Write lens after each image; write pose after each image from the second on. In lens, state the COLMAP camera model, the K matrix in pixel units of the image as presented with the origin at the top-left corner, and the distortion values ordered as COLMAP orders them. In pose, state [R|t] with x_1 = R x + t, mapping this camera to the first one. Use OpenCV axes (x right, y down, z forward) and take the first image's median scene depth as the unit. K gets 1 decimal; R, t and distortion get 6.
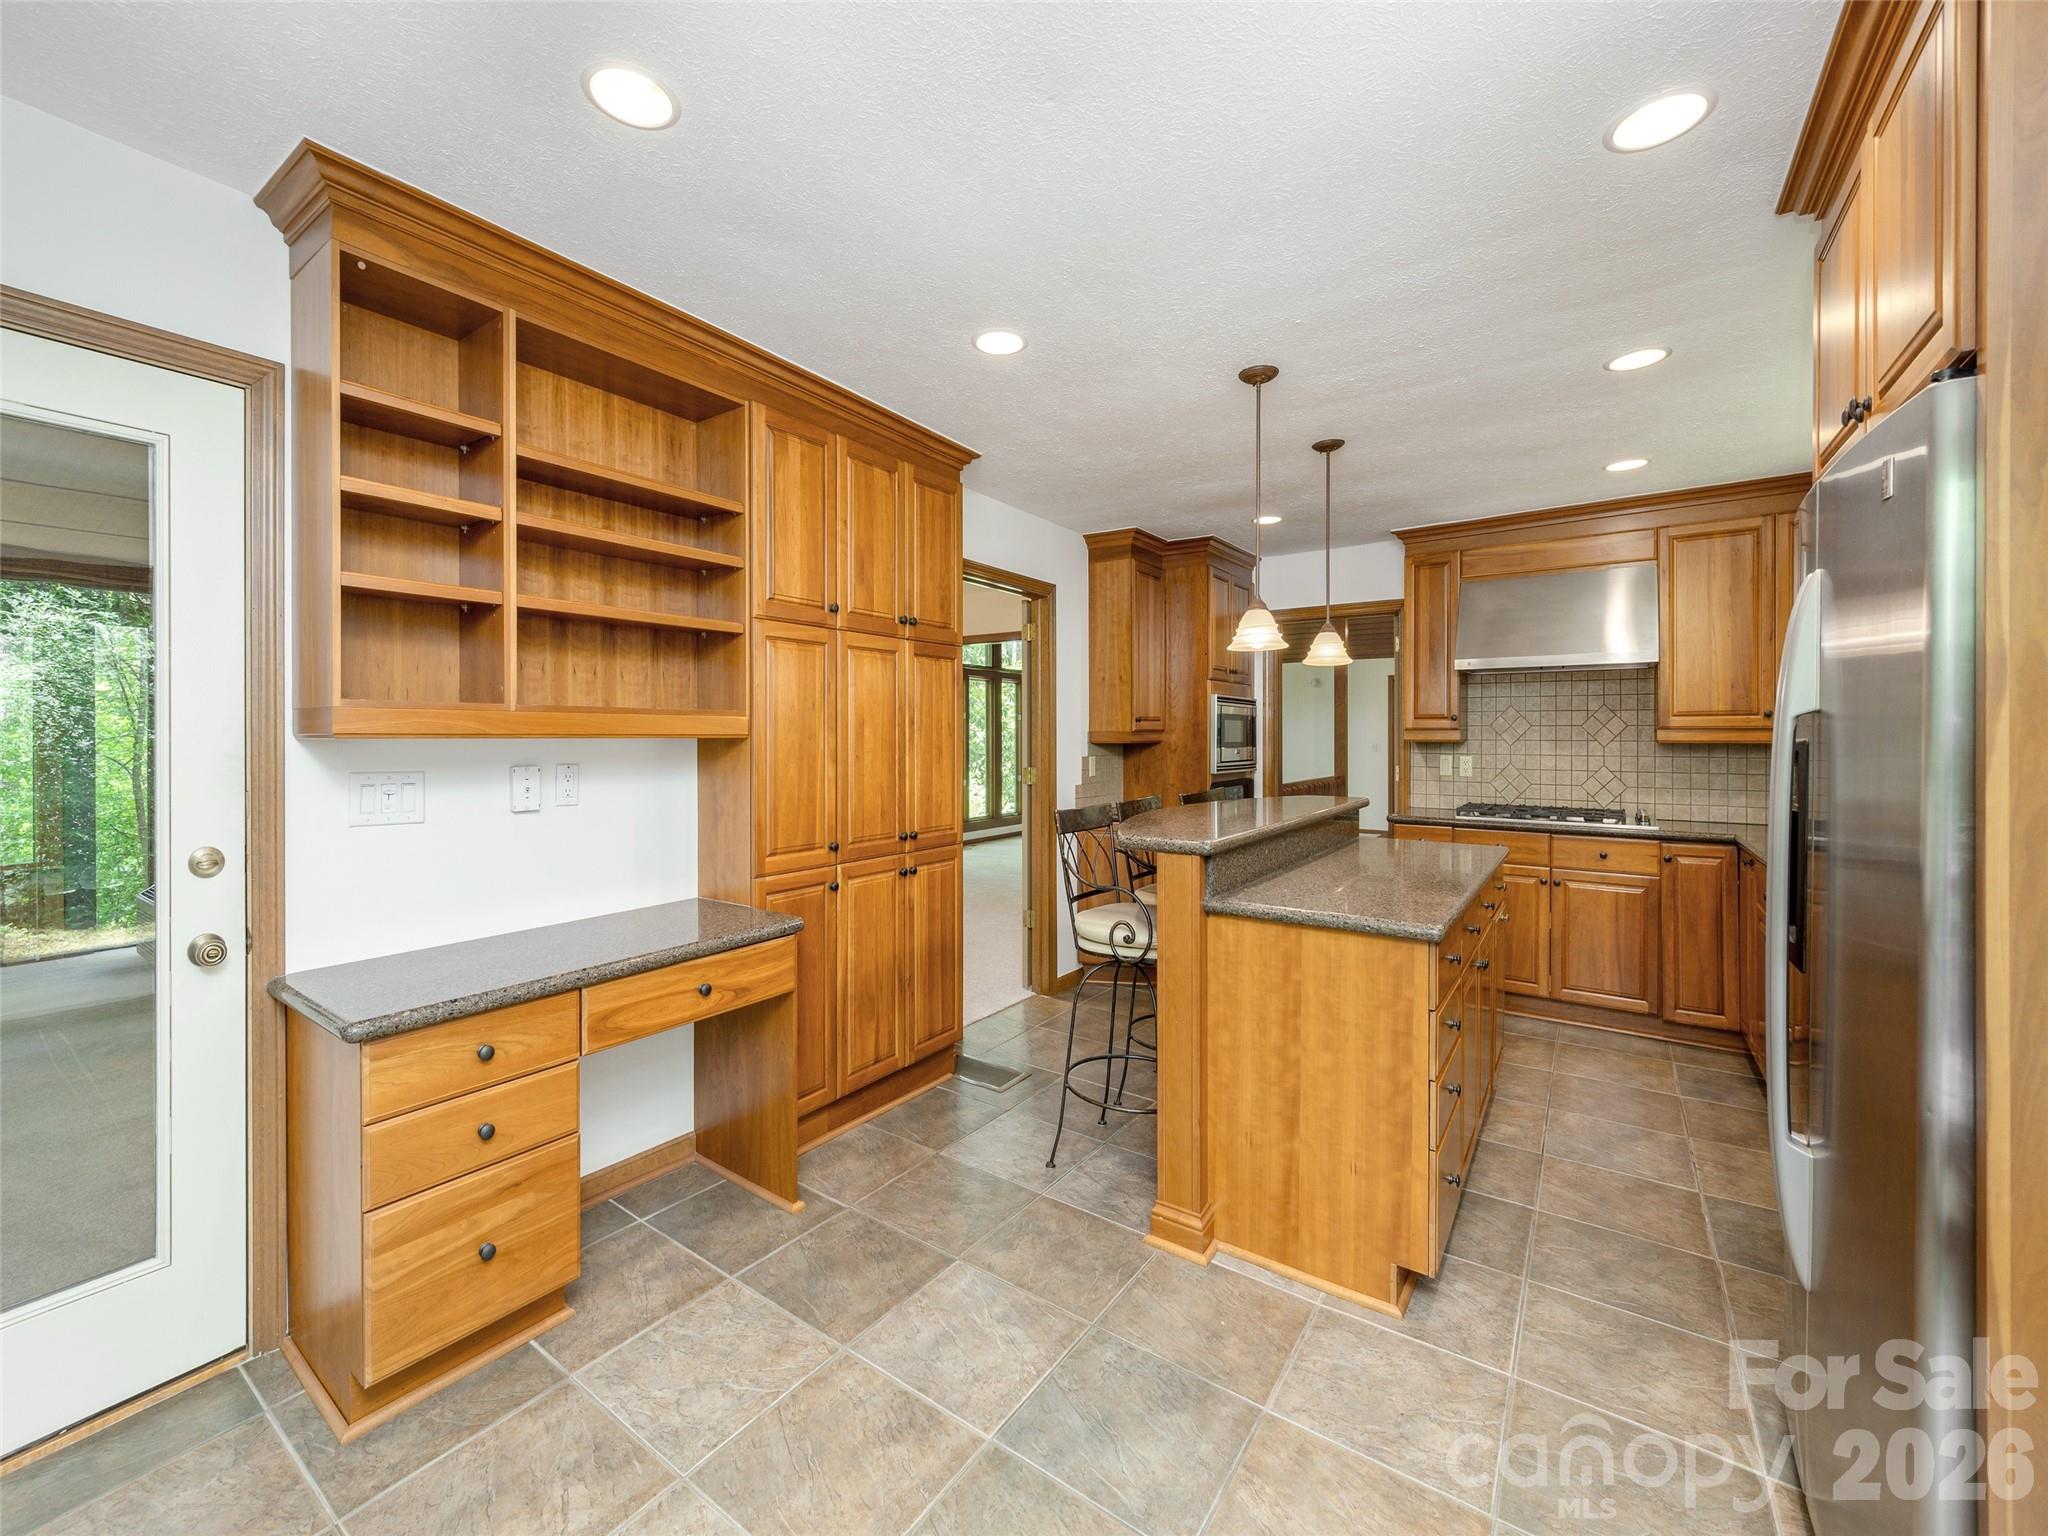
lens RADIAL K [[746.2, 0, 1023.6], [0, 746.2, 749.9], [0, 0, 1]] dist [-0.001314, -0.000312]
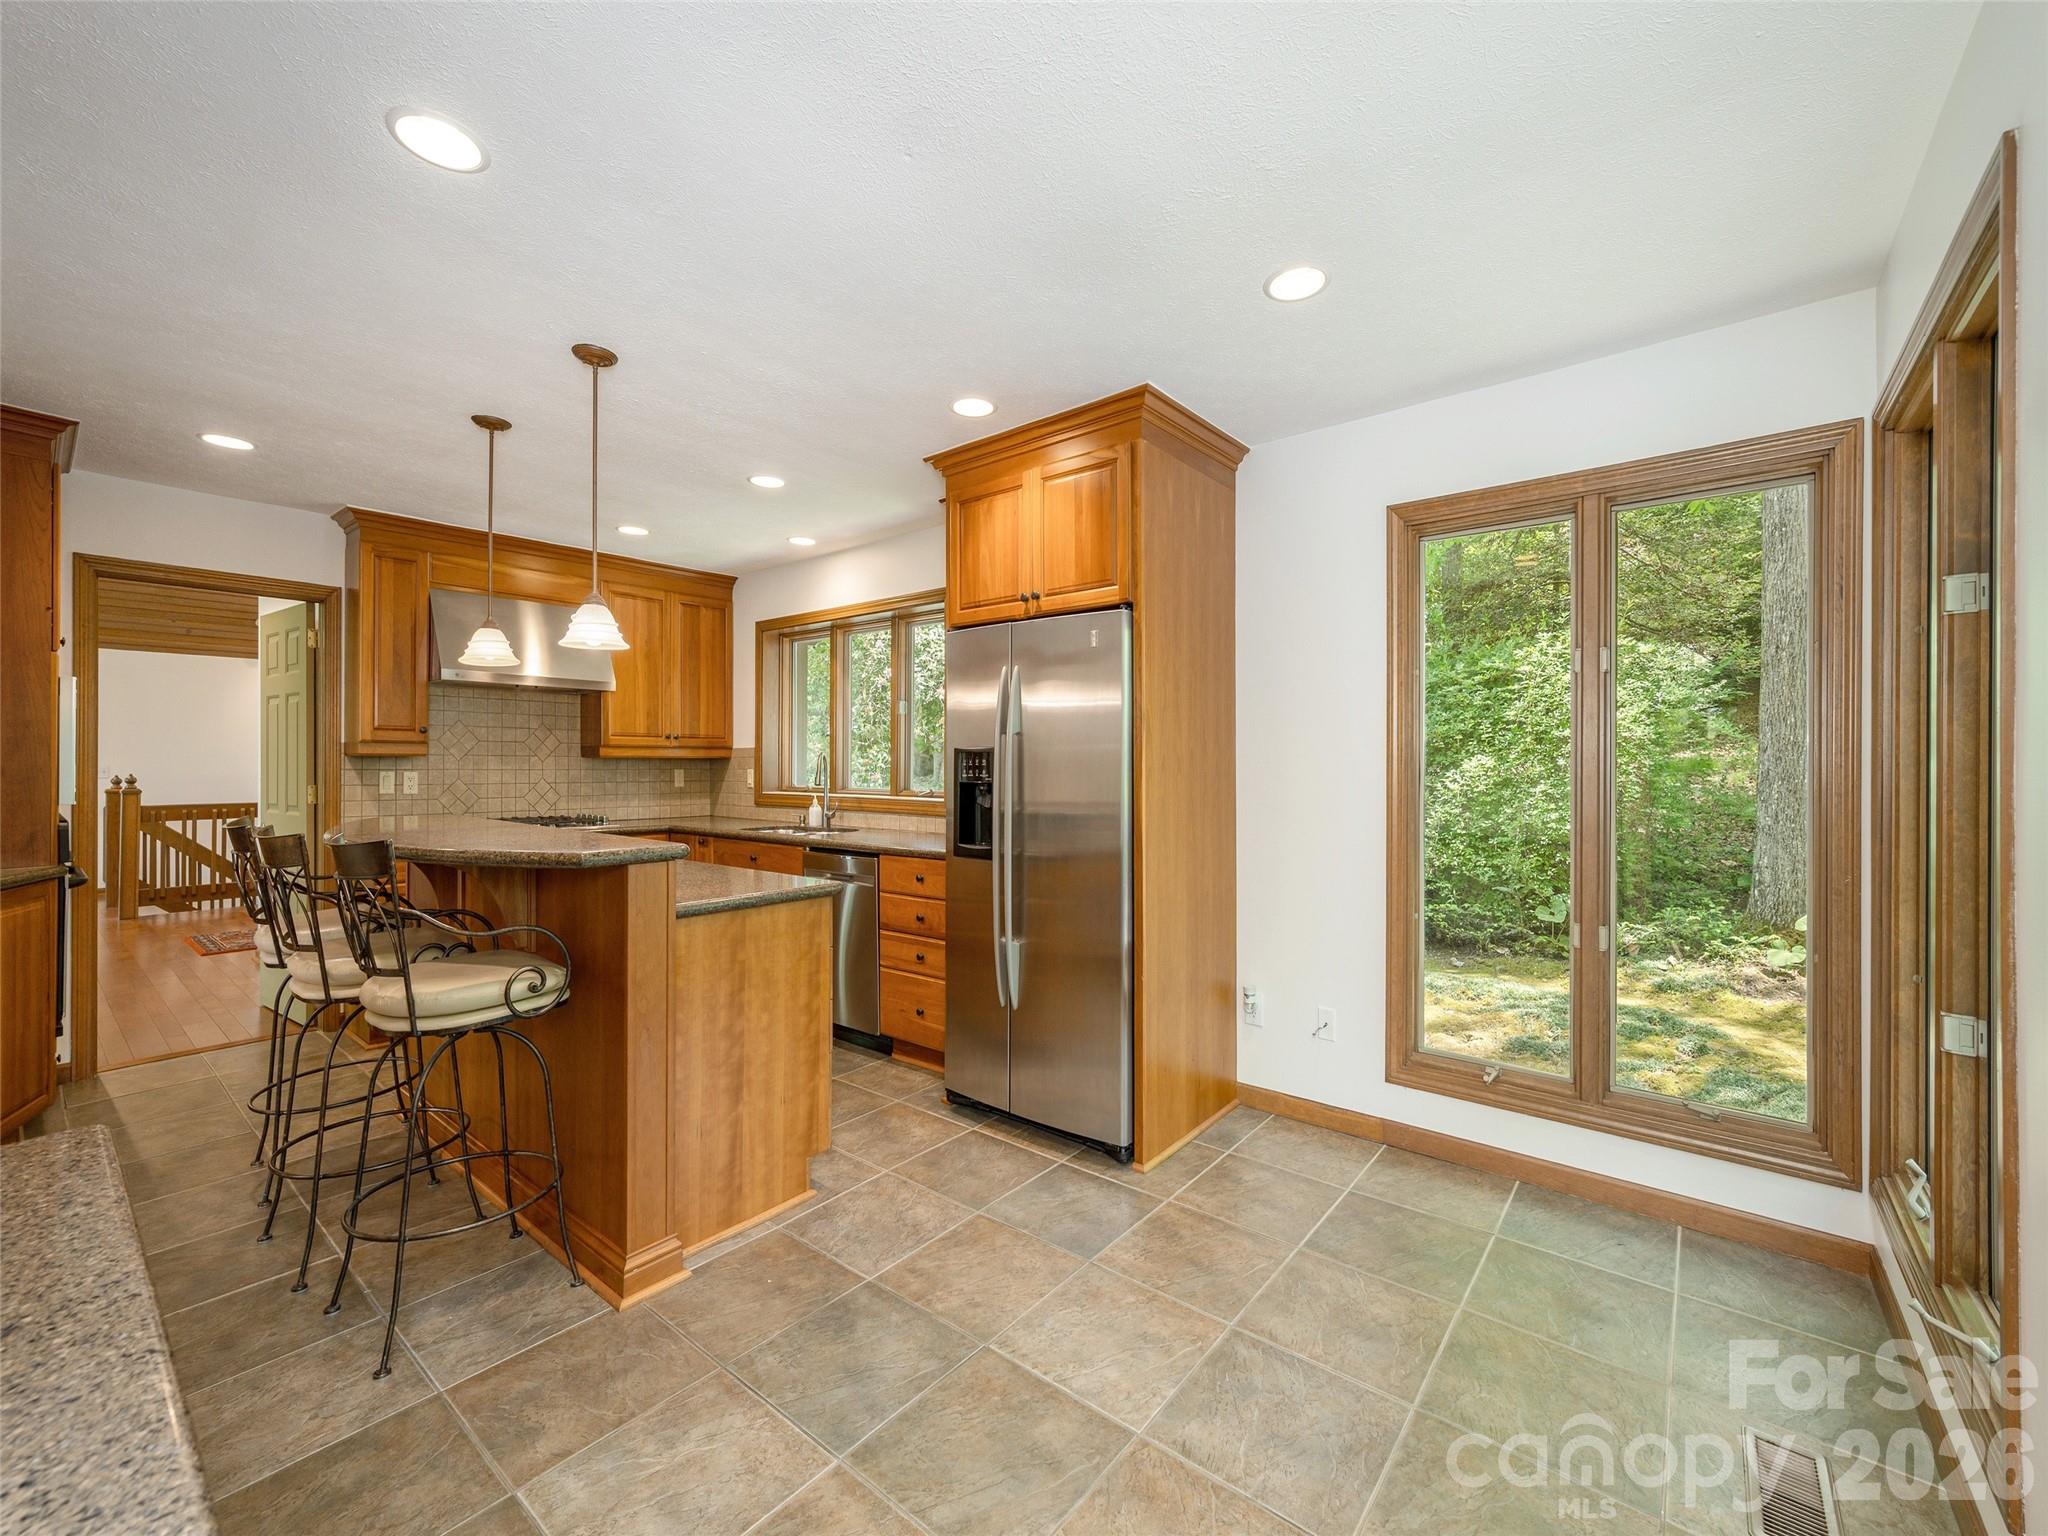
lens RADIAL K [[751.2, 0, 979.9], [0, 751.2, 765.7], [0, 0, 1]] dist [0.008345, -0.000418]
pose [[0.202920, -0.006012, 0.979177, -0.249046], [0.011942, 0.999922, 0.003665, 0.007580], [-0.979123, 0.010950, 0.202976, 0.160059]]
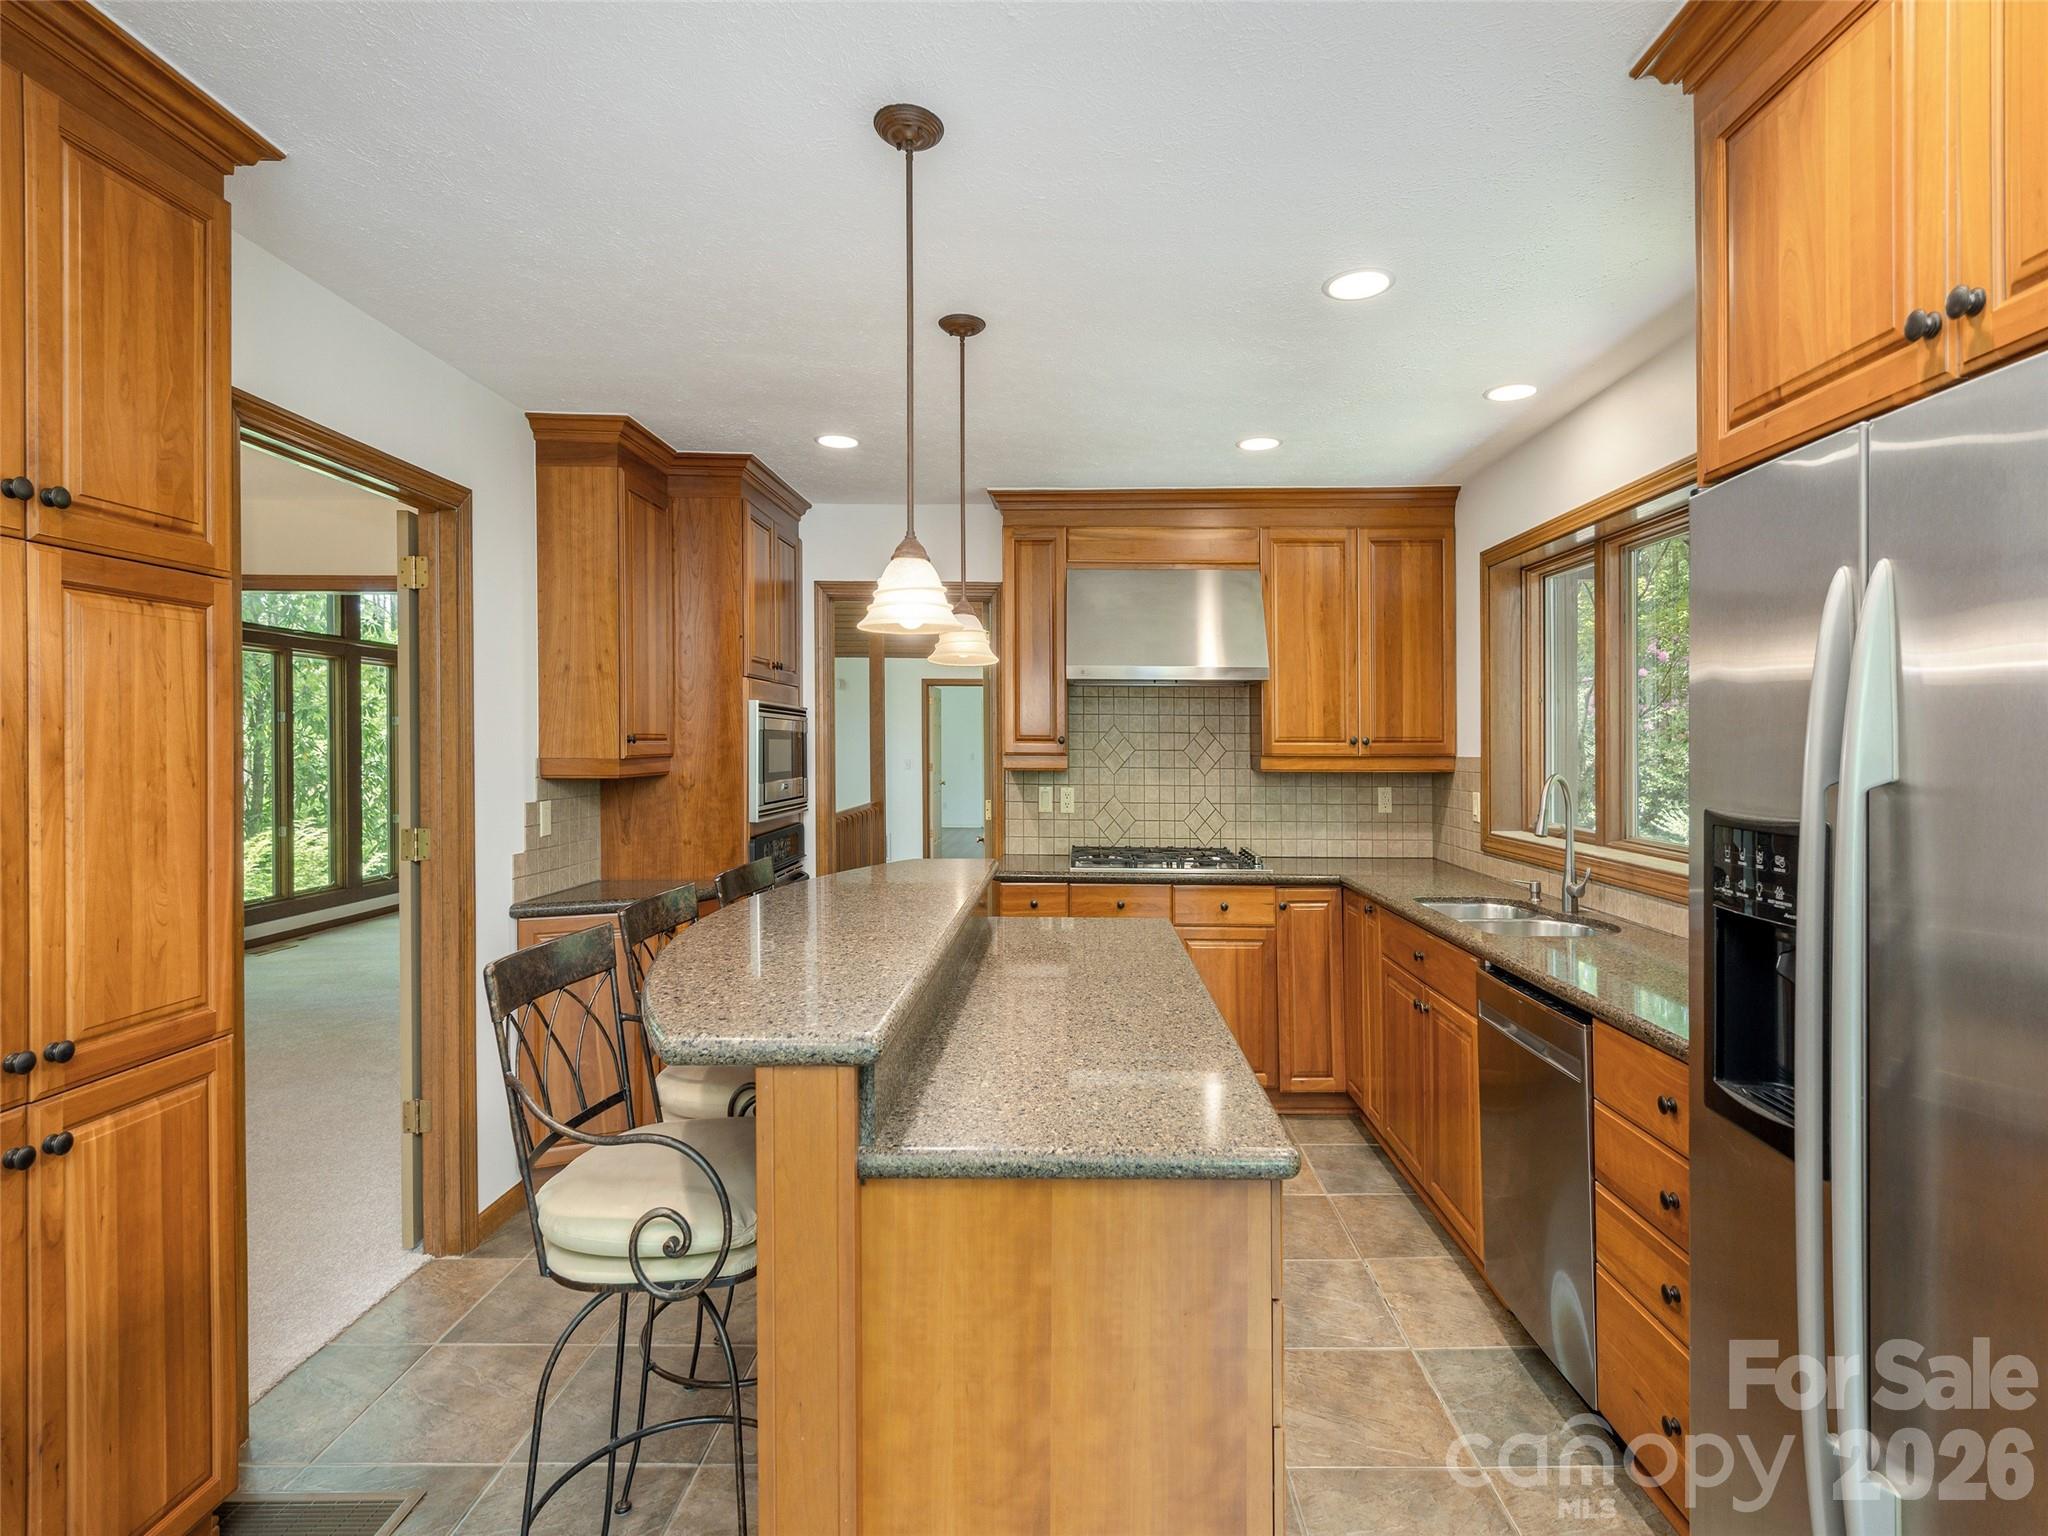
lens RADIAL K [[997.8, 0, 1050.7], [0, 997.8, 762.6], [0, 0, 1]] dist [0.003481, -0.000740]
pose [[0.839391, -0.001571, 0.543525, 0.000829], [0.005737, 0.999966, -0.005969, -0.016429], [-0.543497, 0.008129, 0.839372, 0.160801]]
